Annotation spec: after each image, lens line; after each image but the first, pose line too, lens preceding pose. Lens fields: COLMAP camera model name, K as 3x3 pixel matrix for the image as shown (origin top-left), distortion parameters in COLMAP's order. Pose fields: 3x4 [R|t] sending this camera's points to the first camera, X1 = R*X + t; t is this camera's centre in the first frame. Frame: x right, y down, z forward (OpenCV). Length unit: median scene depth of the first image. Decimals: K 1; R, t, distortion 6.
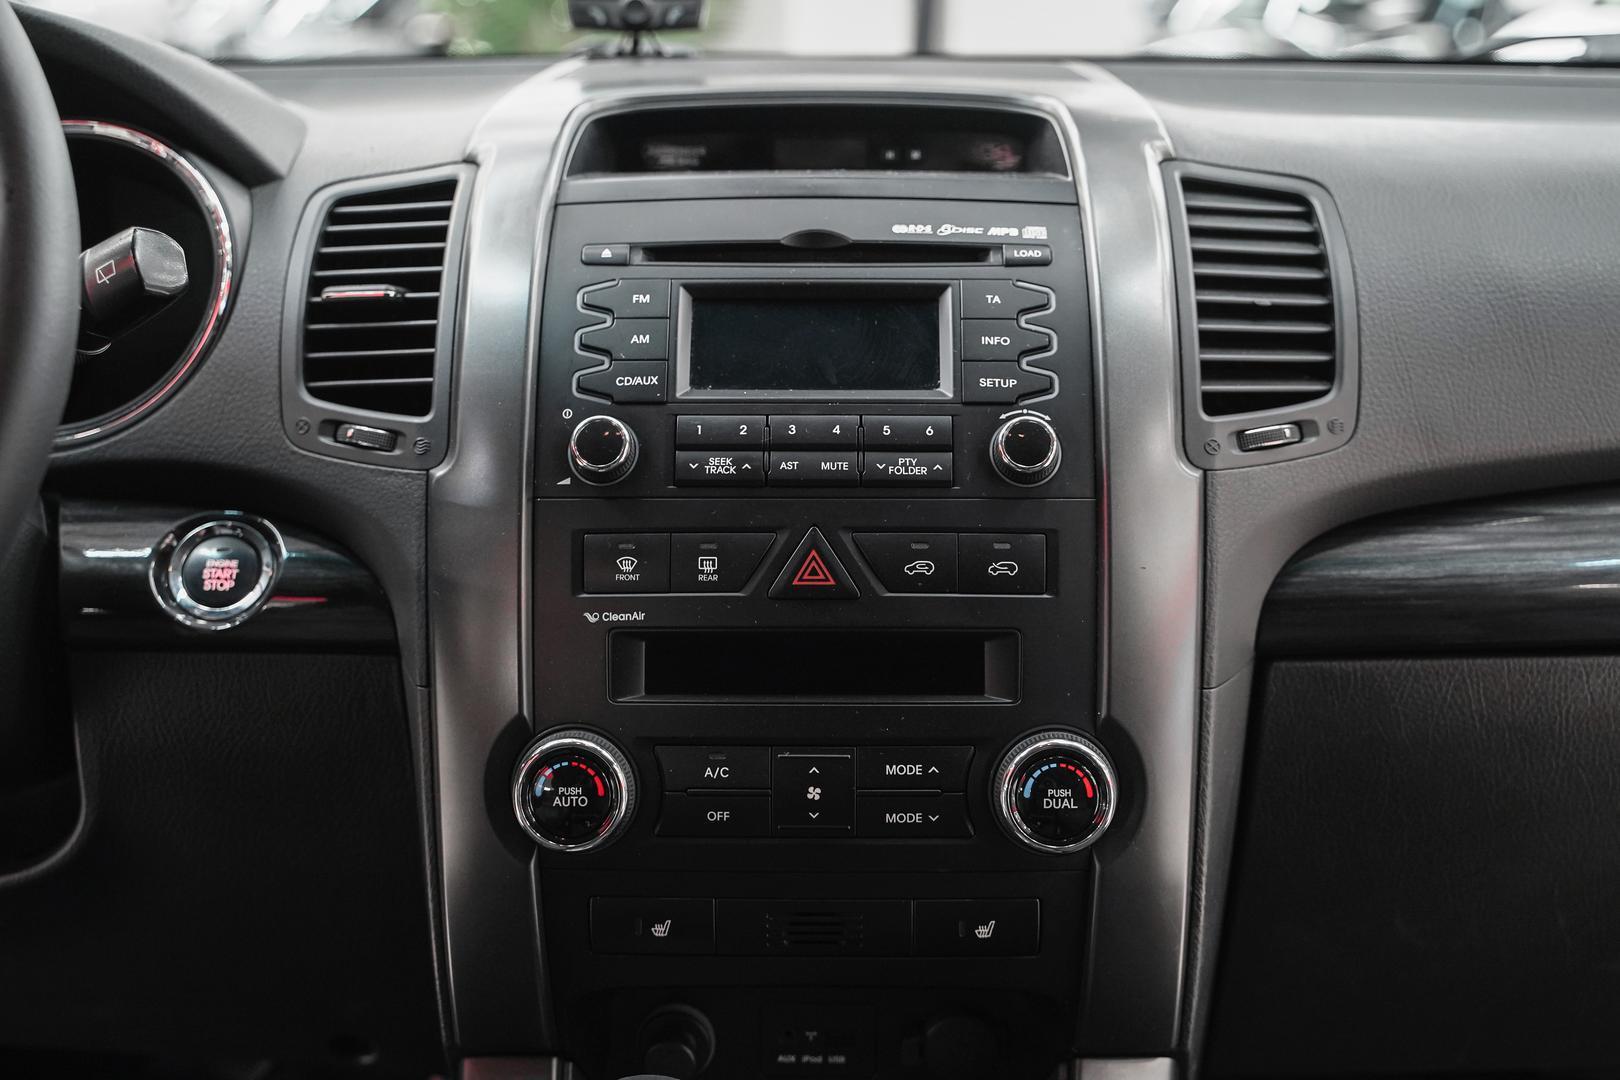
lens RADIAL K [[2124.0, 0, 810.0], [0, 2124.0, 540.0], [0, 0, 1]] dist [-0.030806, -0.028569]
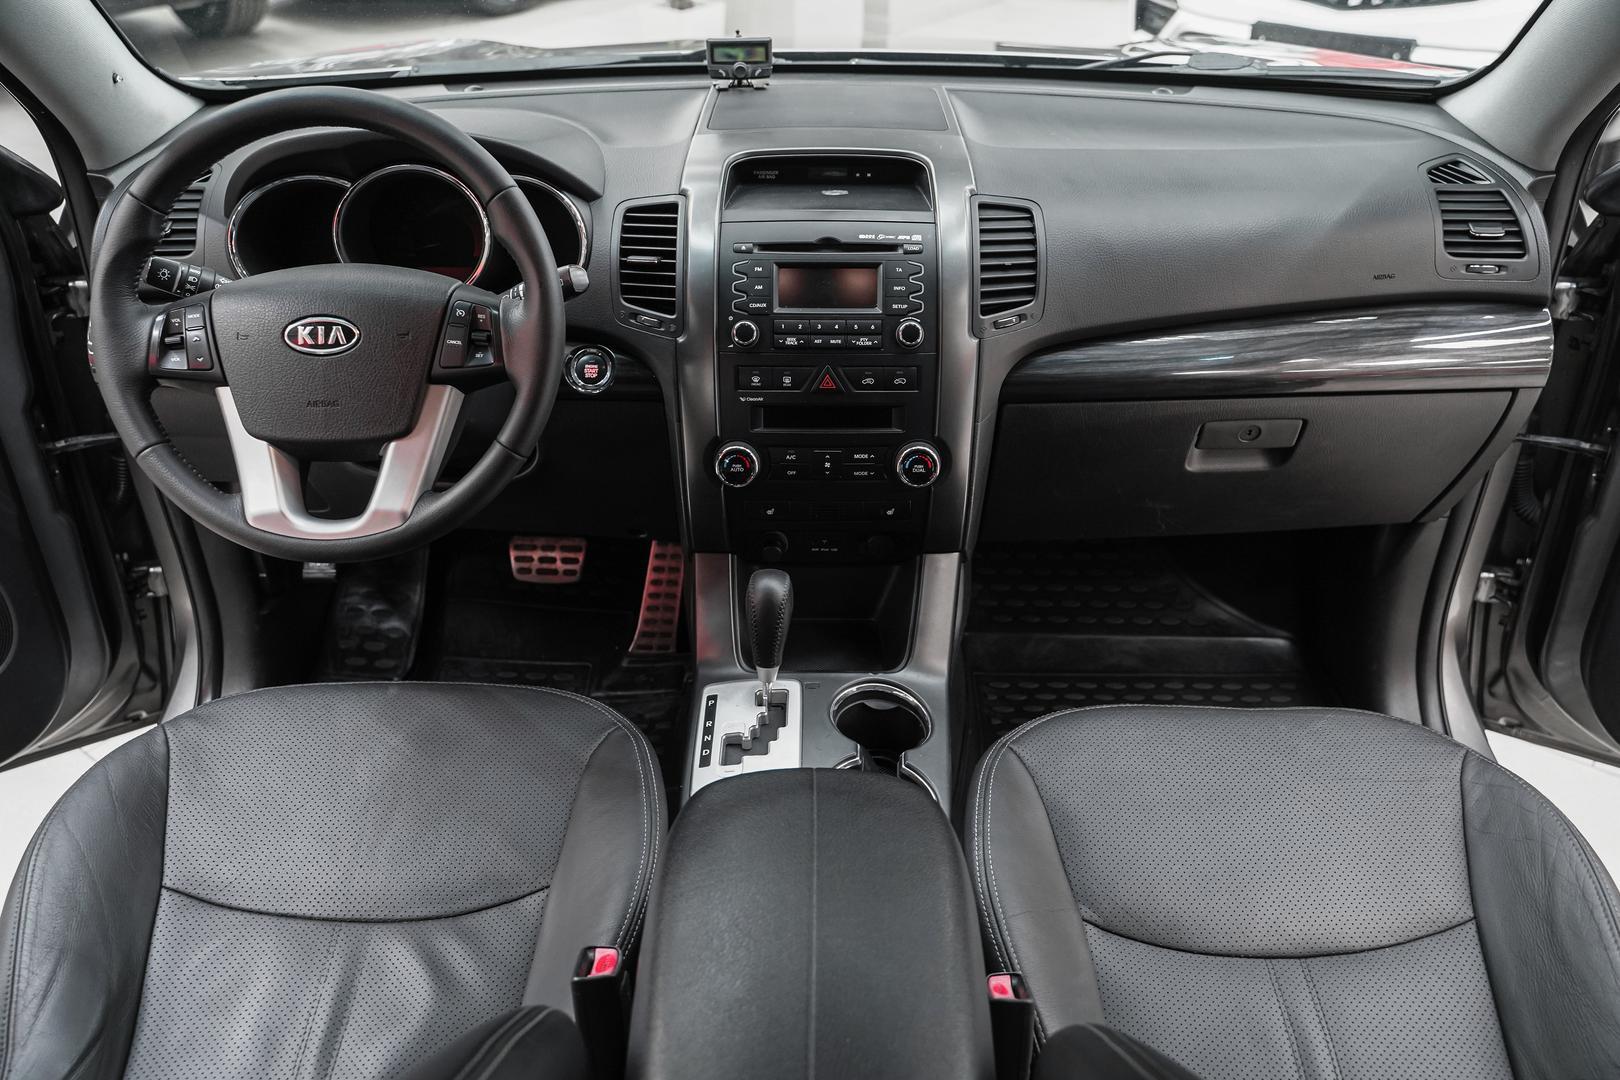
lens RADIAL K [[1283.1, 0, 810.0], [0, 1283.1, 540.0], [0, 0, 1]] dist [-0.006161, 0.006897]
pose [[0.999969, -0.003267, 0.007183, -0.030505], [0.000721, 0.944296, 0.329098, -0.307961], [-0.007858, -0.329082, 0.944269, -0.532173]]
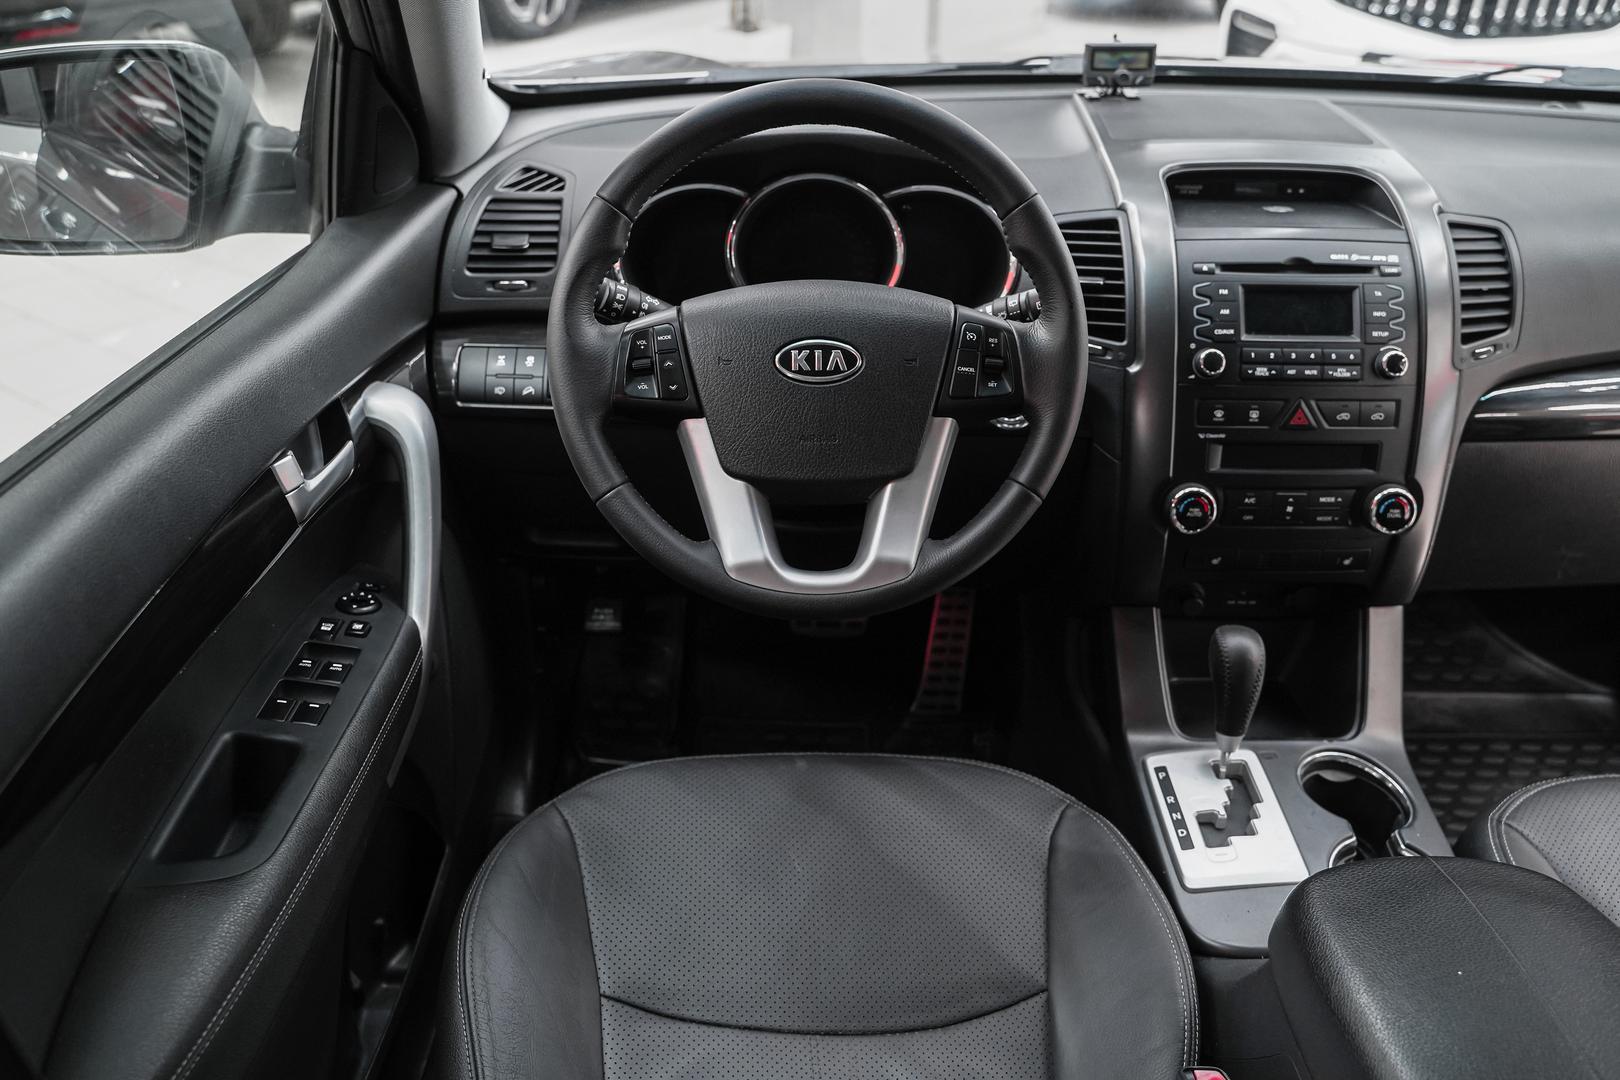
lens RADIAL K [[1326.1, 0, 810.0], [0, 1326.1, 540.0], [0, 0, 1]] dist [-0.005297, 0.015563]
pose [[0.999155, -0.001442, 0.041068, -0.573699], [-0.010881, 0.954429, 0.298240, -0.275467], [-0.039627, -0.298435, 0.953607, -0.403046]]
